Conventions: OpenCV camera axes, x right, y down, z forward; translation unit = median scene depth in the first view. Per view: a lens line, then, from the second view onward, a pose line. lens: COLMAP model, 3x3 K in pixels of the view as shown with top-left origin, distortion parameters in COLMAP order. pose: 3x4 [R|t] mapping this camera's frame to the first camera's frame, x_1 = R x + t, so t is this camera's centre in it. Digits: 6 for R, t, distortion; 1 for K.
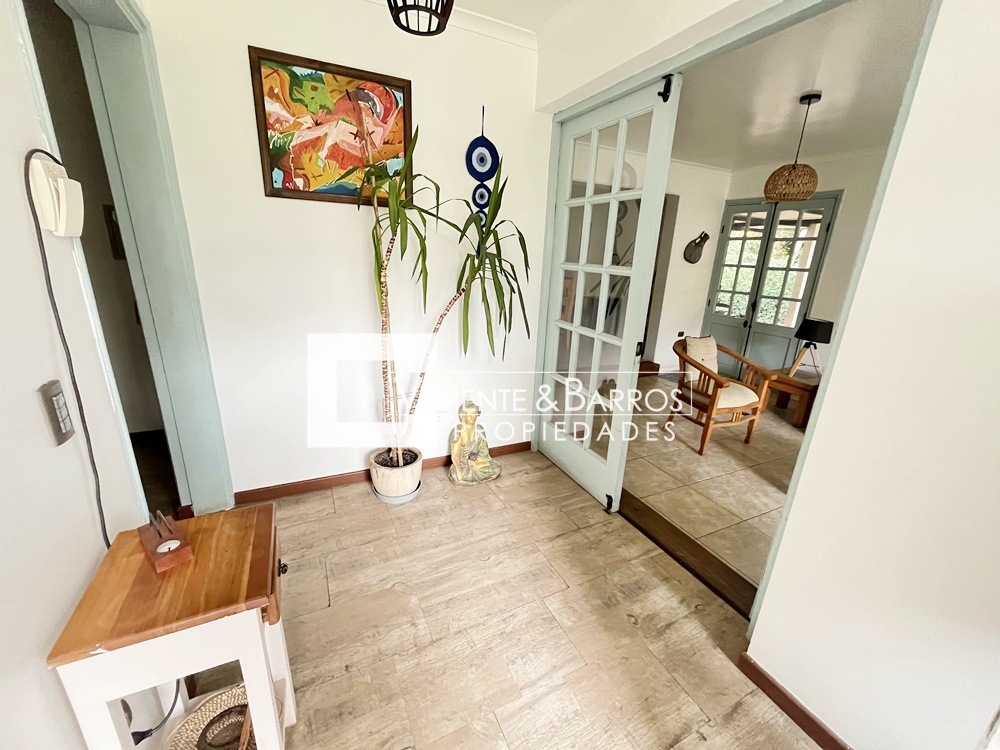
lens RADIAL K [[401.9, 0, 500.0], [0, 401.9, 375.0], [0, 0, 1]] dist [-0.001552, 0.000003]
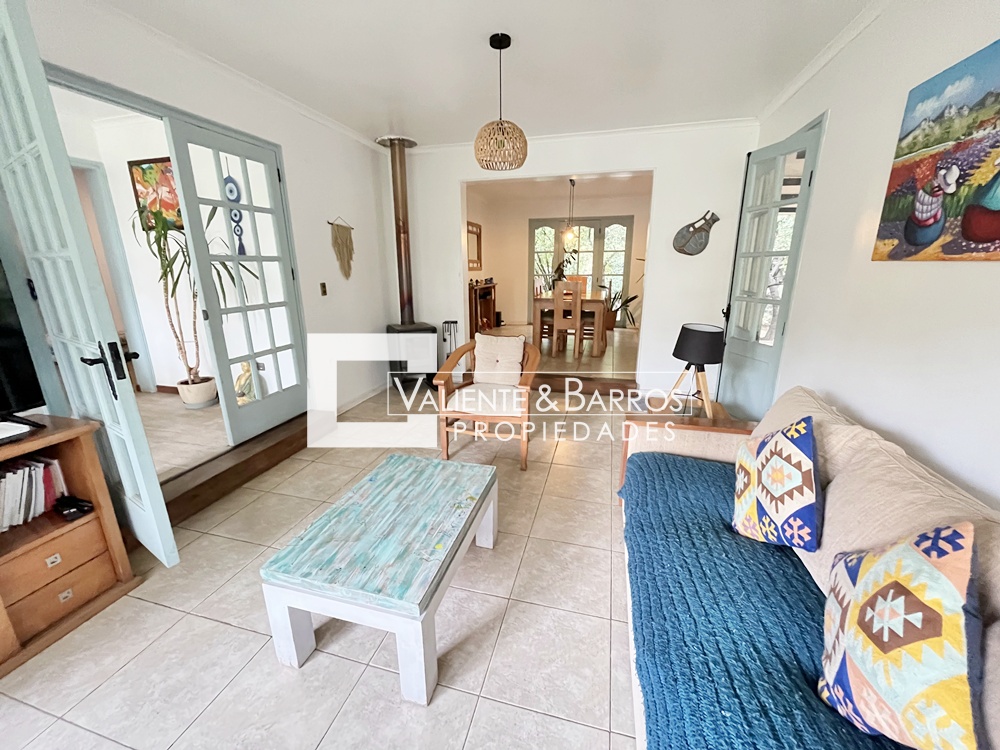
lens RADIAL K [[401.9, 0, 500.0], [0, 401.9, 375.0], [0, 0, 1]] dist [-0.001552, 0.000003]
pose [[0.753797, 0.129538, -0.644213, 1.800885], [-0.156077, 0.987616, 0.015961, -0.039771], [0.638302, 0.088515, 0.764680, 0.567196]]
